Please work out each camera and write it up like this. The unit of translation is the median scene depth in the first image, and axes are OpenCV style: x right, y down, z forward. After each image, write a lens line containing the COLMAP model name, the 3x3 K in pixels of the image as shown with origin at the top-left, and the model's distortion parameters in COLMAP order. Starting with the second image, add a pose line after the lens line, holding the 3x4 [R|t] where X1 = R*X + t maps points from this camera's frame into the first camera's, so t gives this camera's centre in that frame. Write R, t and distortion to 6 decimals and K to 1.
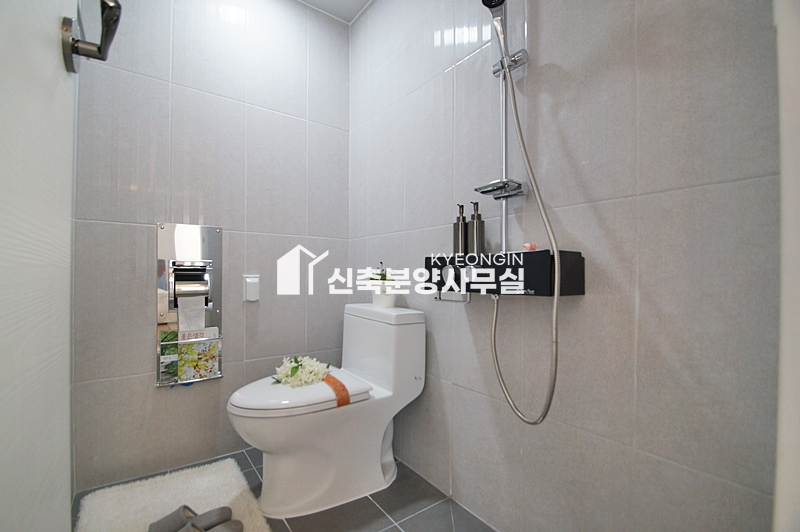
lens RADIAL K [[352.9, 0, 400.6], [0, 352.9, 270.3], [0, 0, 1]] dist [-0.003789, -0.008434]
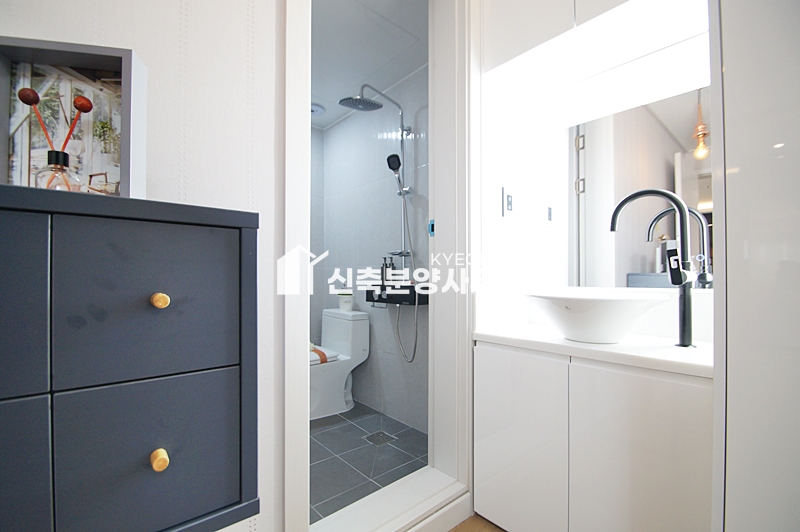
lens RADIAL K [[352.9, 0, 397.5], [0, 352.9, 268.0], [0, 0, 1]] dist [-0.003789, -0.008434]
pose [[0.997137, -0.007578, 0.075242, 0.085470], [0.008418, 0.999906, -0.010856, -0.094818], [-0.075152, 0.011458, 0.997106, -0.841646]]
